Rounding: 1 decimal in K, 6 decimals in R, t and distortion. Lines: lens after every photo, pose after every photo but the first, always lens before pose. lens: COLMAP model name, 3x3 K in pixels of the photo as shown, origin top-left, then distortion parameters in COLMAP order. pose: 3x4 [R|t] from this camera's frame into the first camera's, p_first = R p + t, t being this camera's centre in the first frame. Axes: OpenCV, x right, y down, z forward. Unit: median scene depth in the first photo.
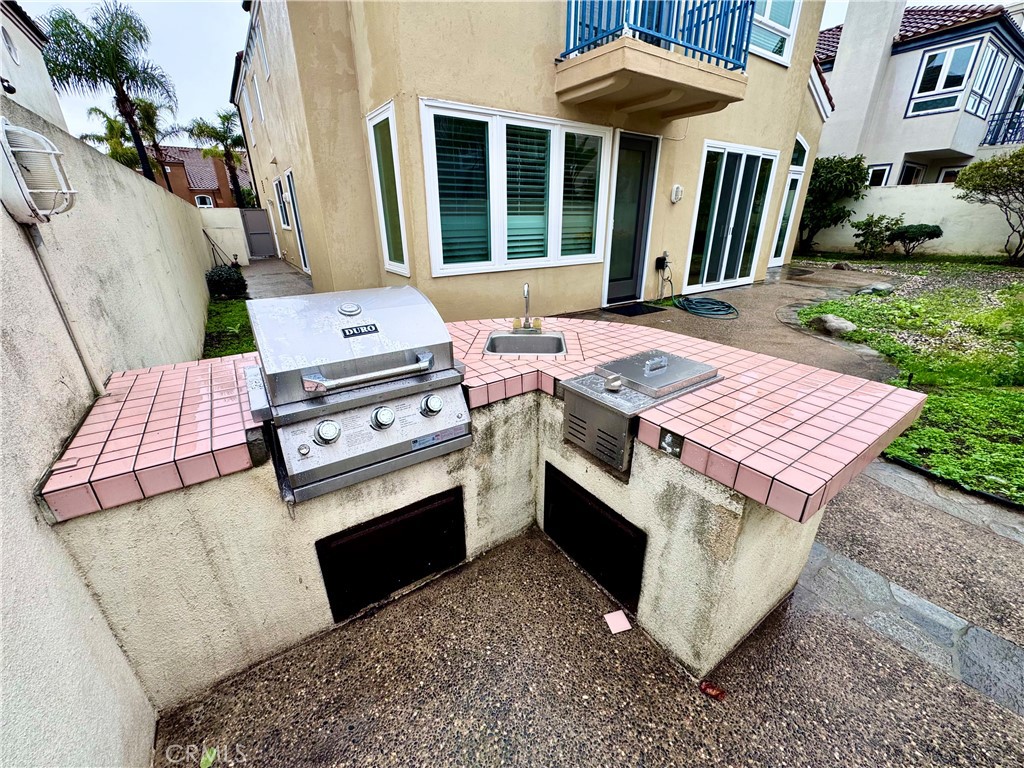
lens RADIAL K [[412.9, 0, 514.5], [0, 412.9, 386.7], [0, 0, 1]] dist [-0.001672, -0.000485]
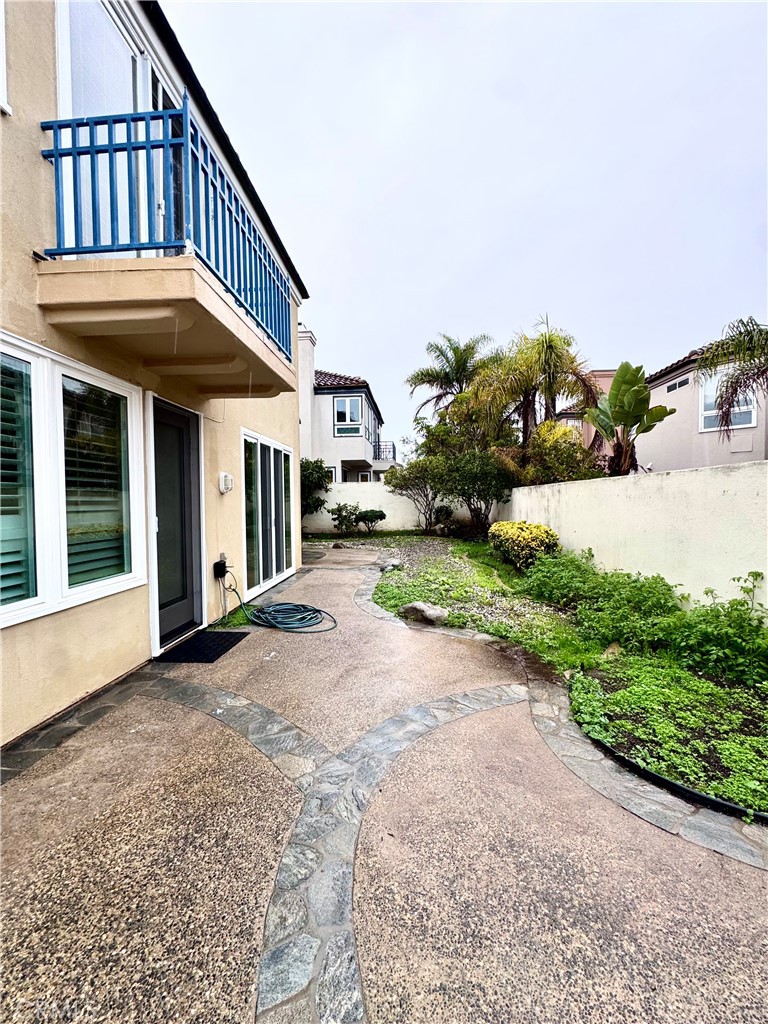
lens RADIAL K [[412.9, 0, 384.9], [0, 412.9, 511.8], [0, 0, 1]] dist [-0.001672, -0.000485]
pose [[0.619190, -0.020492, 0.784974, -0.034113], [0.302767, 0.928594, -0.214582, -0.148226], [-0.724525, 0.370532, 0.581180, 0.326929]]
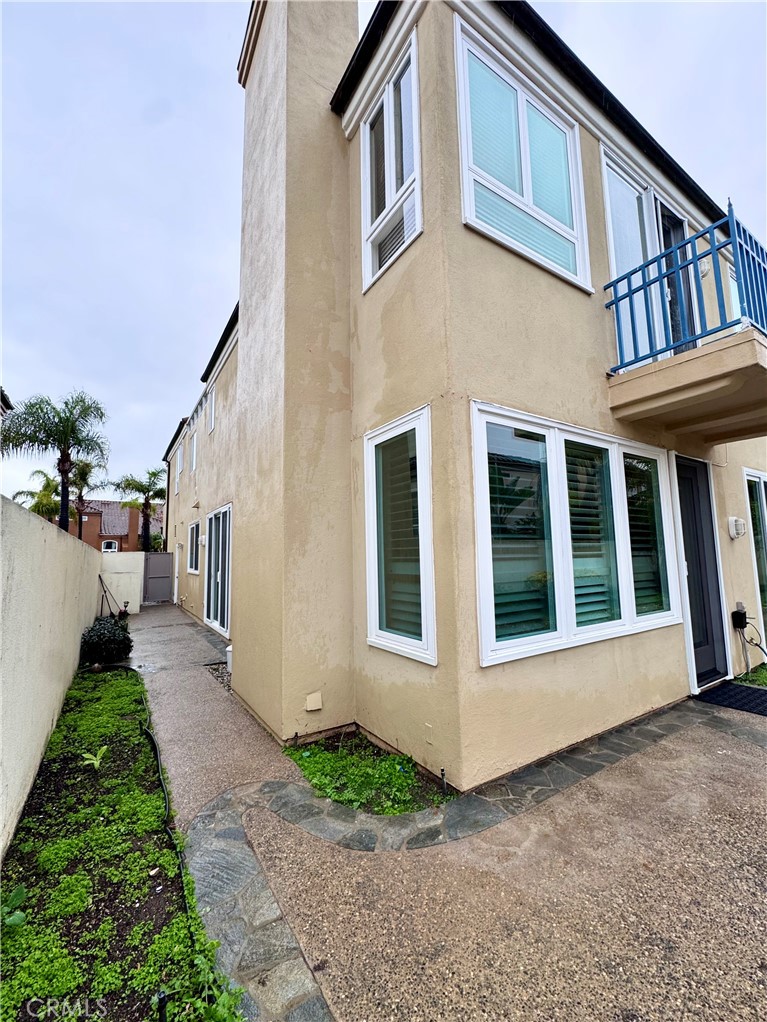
lens RADIAL K [[418.8, 0, 383.5], [0, 418.8, 511.0], [0, 0, 1]] dist [-0.002059, -0.000312]
pose [[0.999623, -0.015384, -0.022731, -0.216685], [0.002670, 0.878735, -0.477302, -0.126581], [0.027318, 0.477062, 0.878445, 0.285842]]
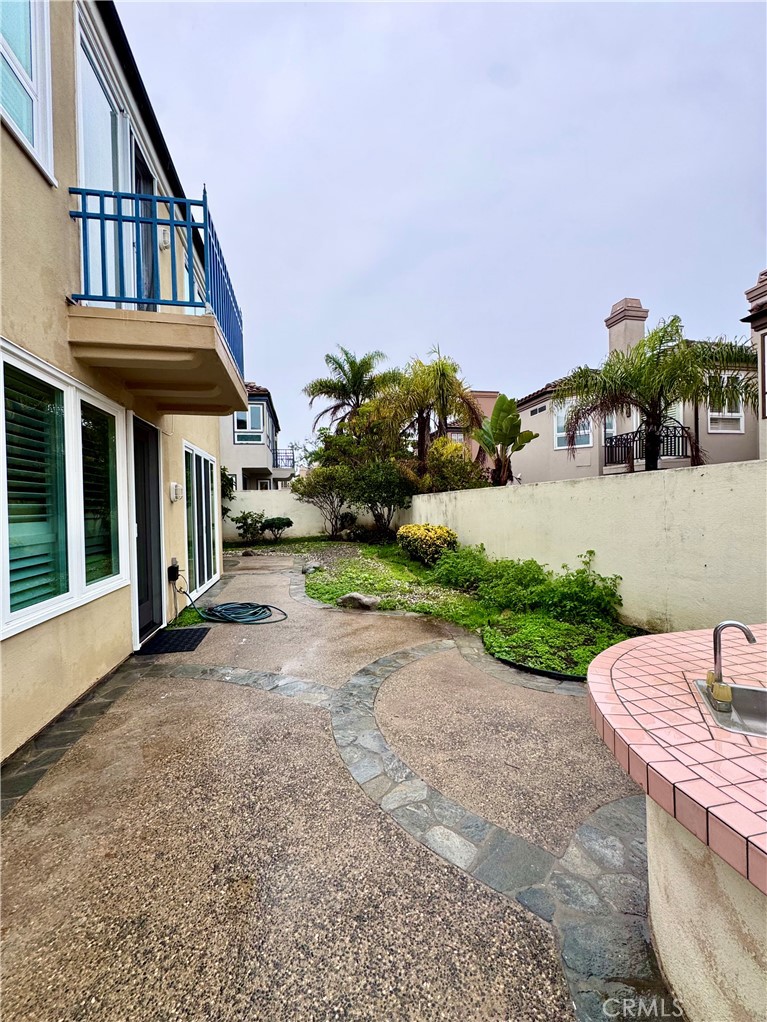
lens RADIAL K [[423.7, 0, 383.5], [0, 423.7, 511.0], [0, 0, 1]] dist [-0.001904, -0.000116]
pose [[0.391122, -0.011844, 0.920263, -0.221584], [0.366998, 0.918985, -0.144151, -0.145440], [-0.844000, 0.394115, 0.363782, 0.327990]]
